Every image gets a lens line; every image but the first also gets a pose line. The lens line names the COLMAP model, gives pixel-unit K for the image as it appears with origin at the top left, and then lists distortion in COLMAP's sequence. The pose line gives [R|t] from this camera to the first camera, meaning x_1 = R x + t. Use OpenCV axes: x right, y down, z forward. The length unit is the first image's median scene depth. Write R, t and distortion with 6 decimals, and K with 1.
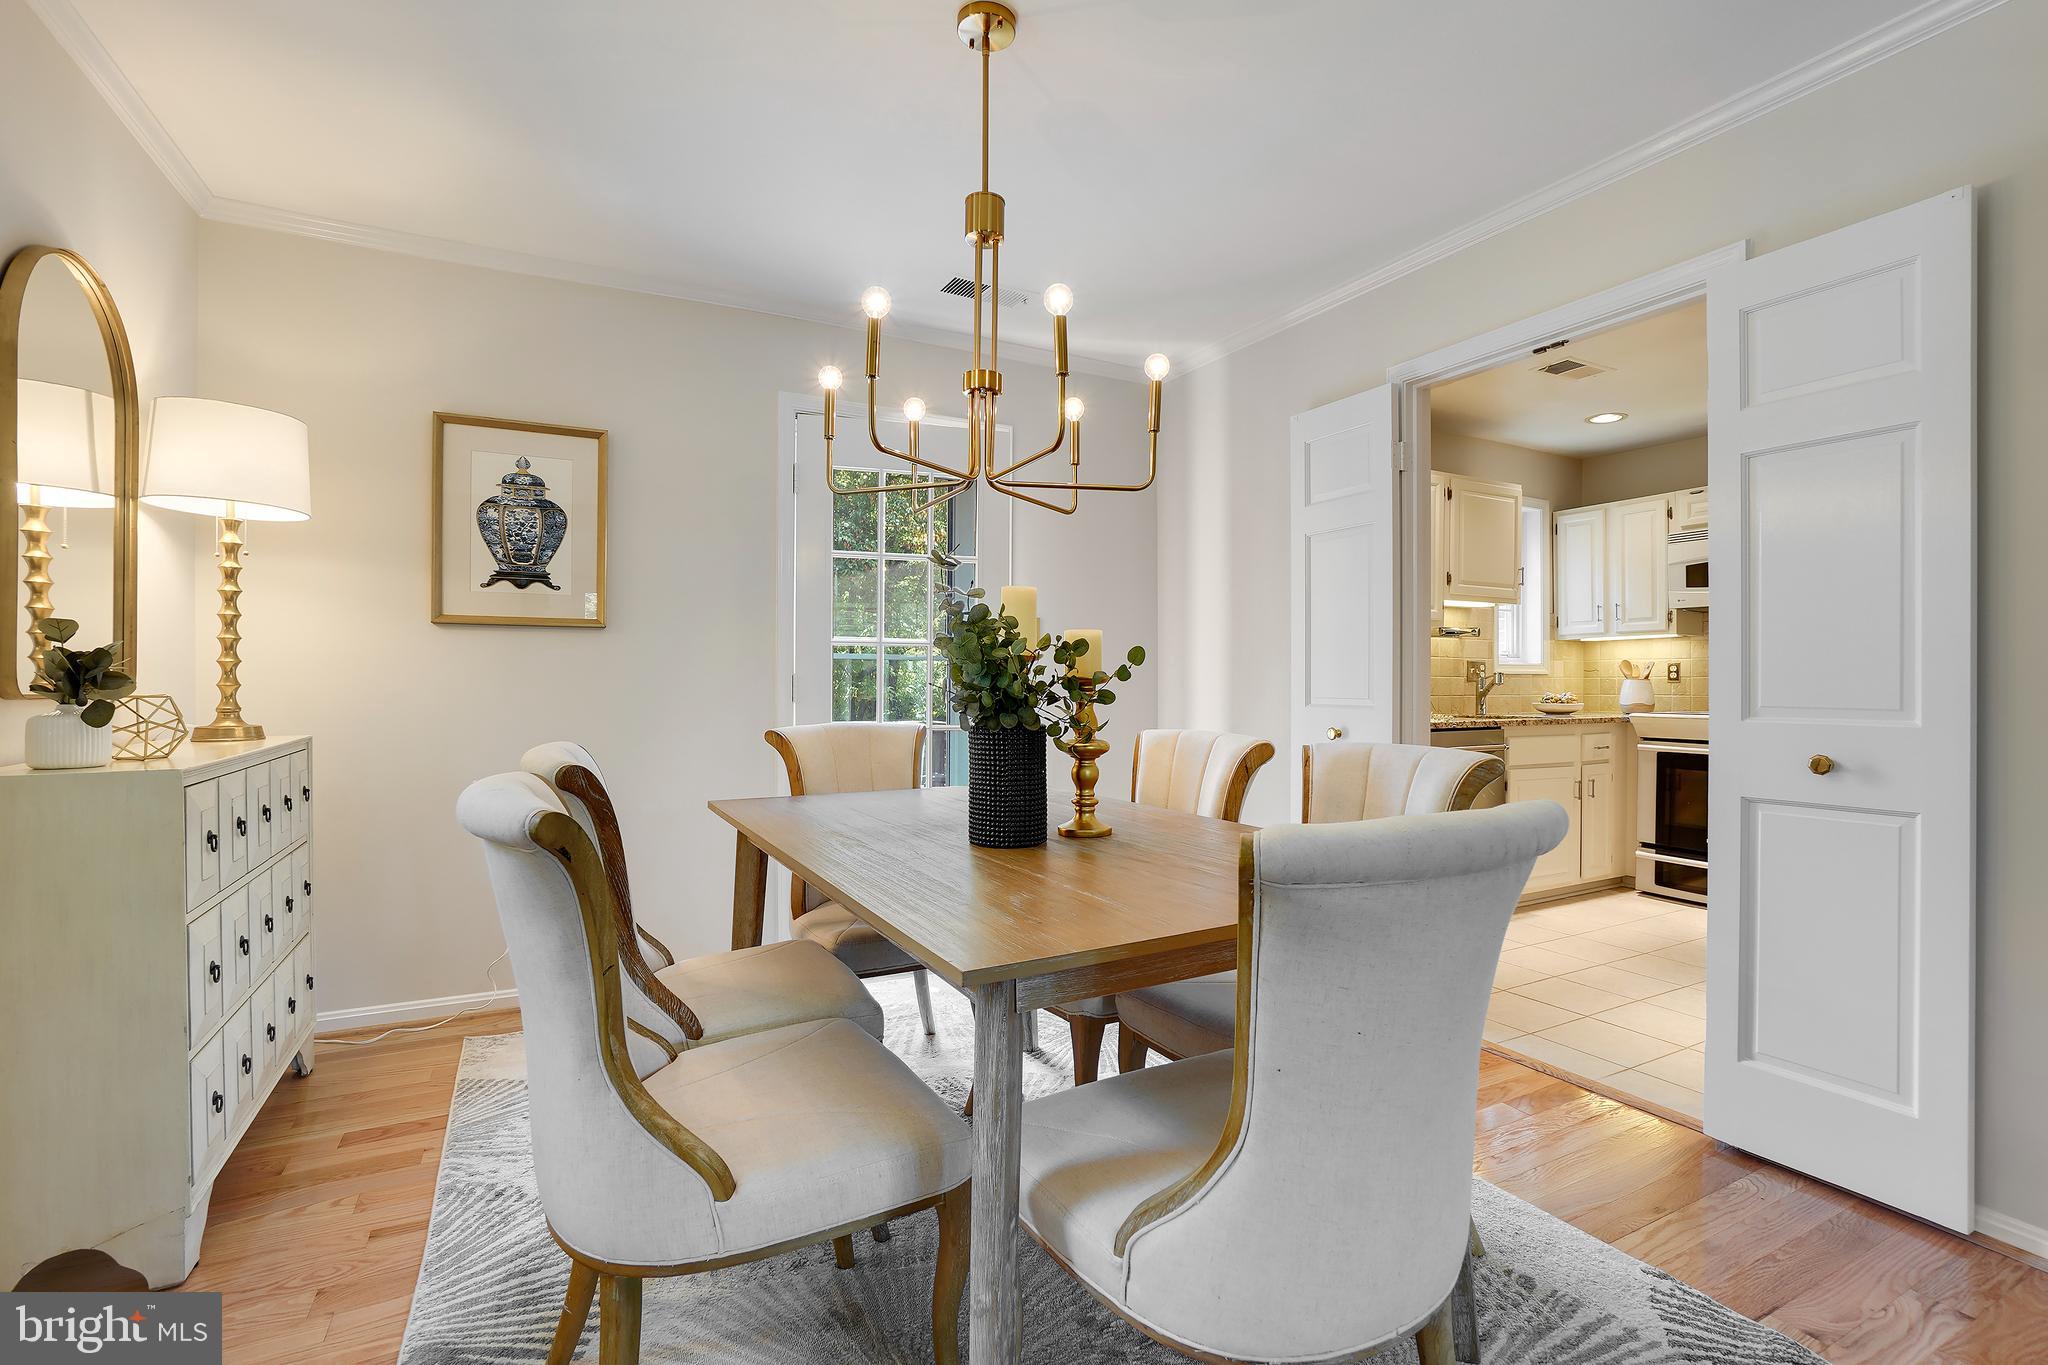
lens RADIAL K [[929.5, 0, 1024.0], [0, 929.5, 682.5], [0, 0, 1]] dist [-0.051992, 0.023902]
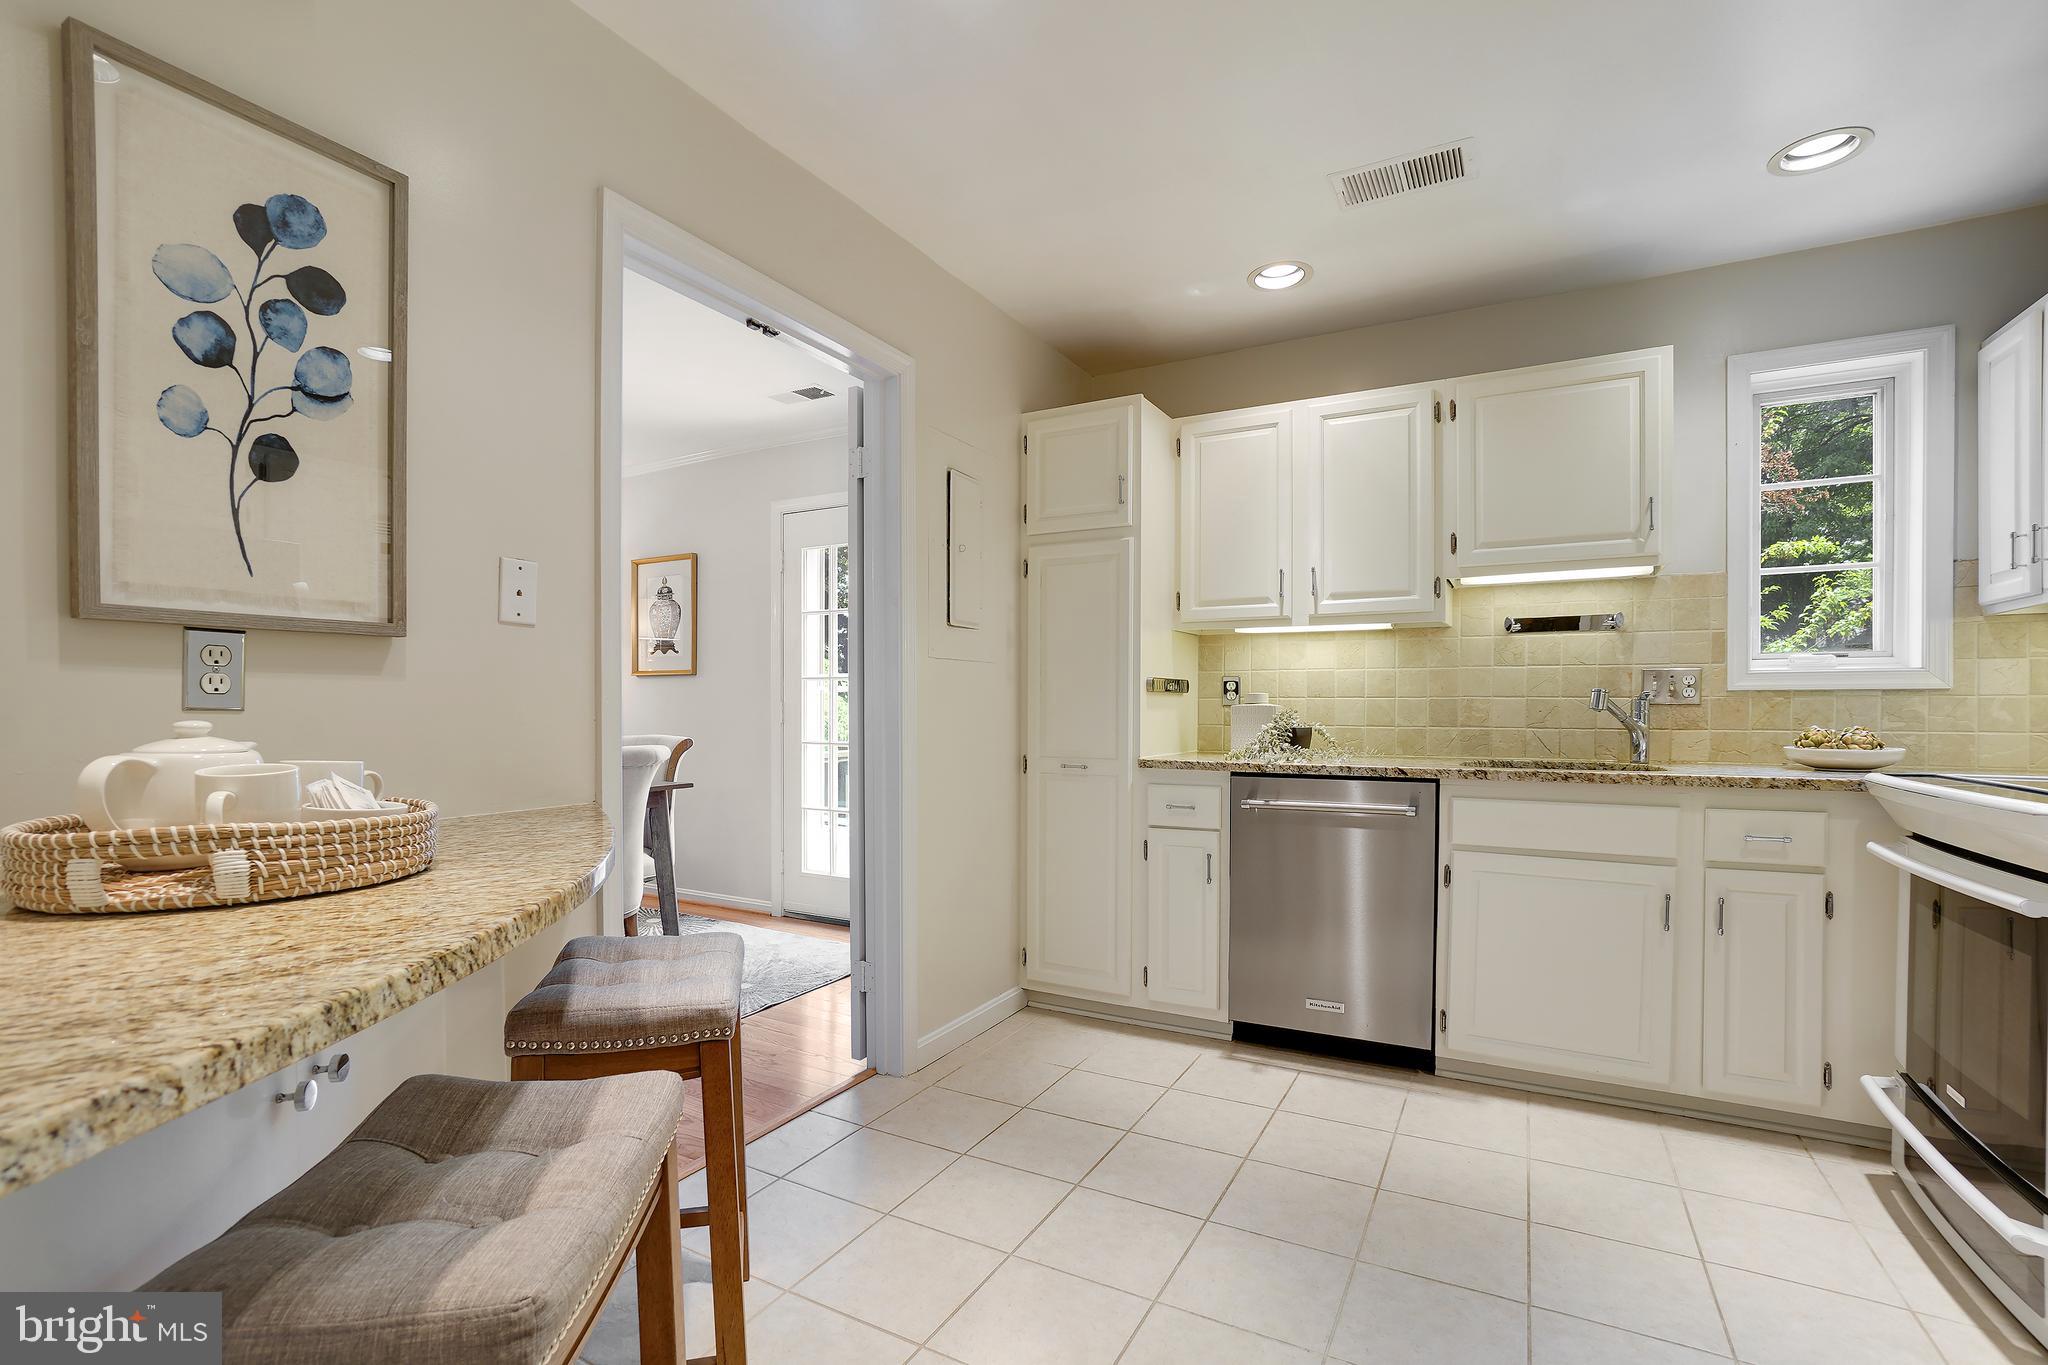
lens RADIAL K [[926.2, 0, 1031.1], [0, 926.2, 709.7], [0, 0, 1]] dist [-0.003391, -0.000625]
pose [[0.551916, 0.000017, -0.833900, 0.805679], [-0.001315, 0.999999, -0.000850, 0.002536], [0.833899, 0.001565, 0.551915, 0.383645]]
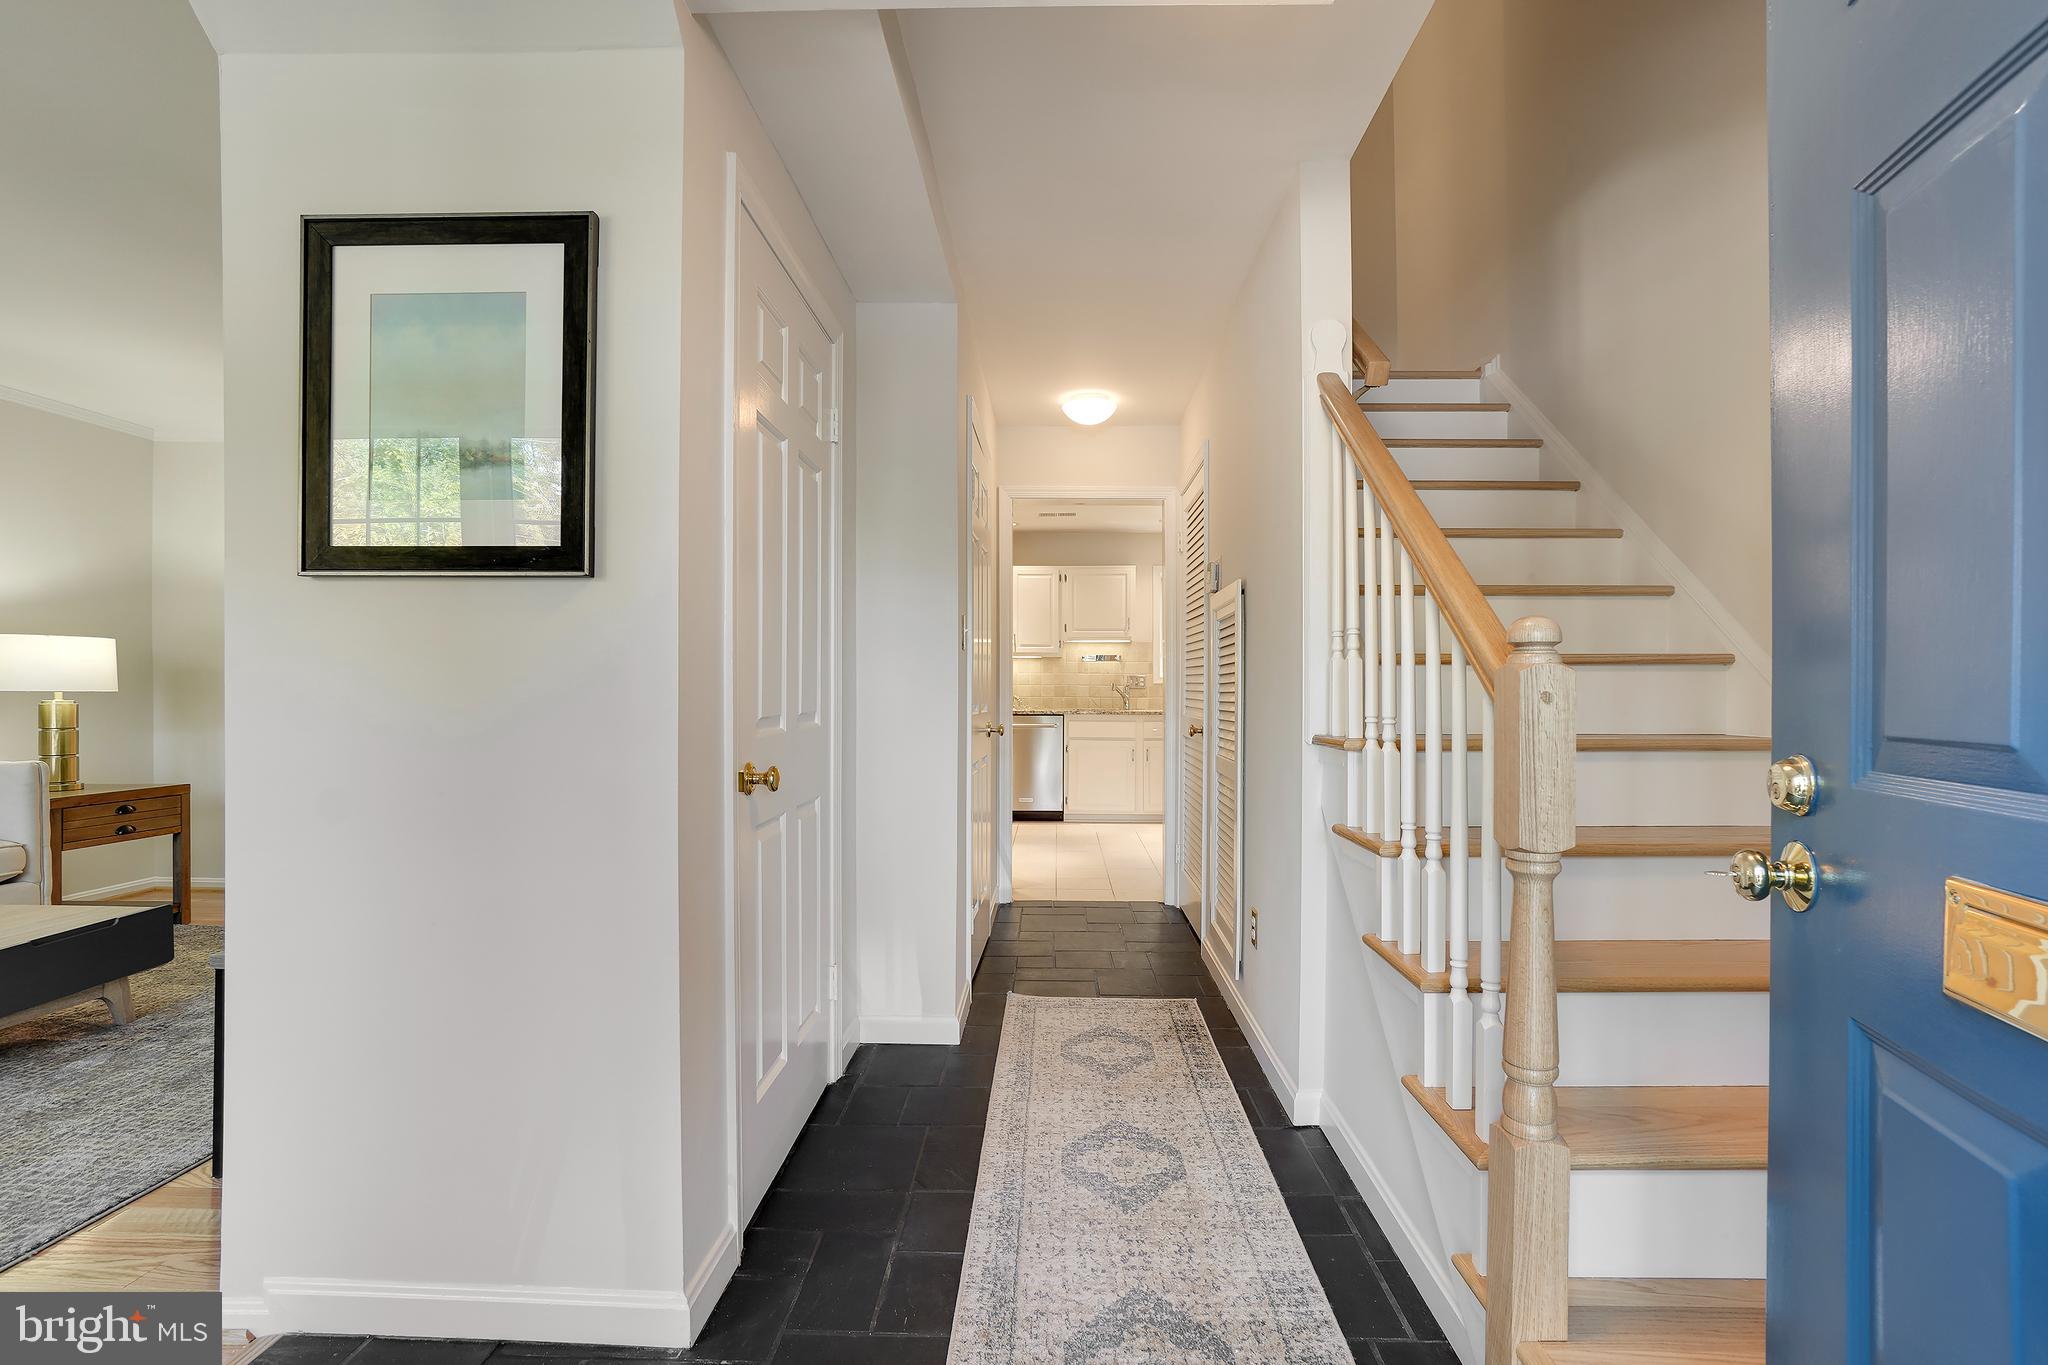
lens RADIAL K [[929.5, 0, 1024.0], [0, 929.5, 682.5], [0, 0, 1]] dist [-0.051992, 0.023902]
pose [[0.873635, -0.006639, -0.486537, 1.186699], [0.002771, 0.999959, -0.008668, 0.001491], [0.486575, 0.006225, 0.873617, -0.527156]]
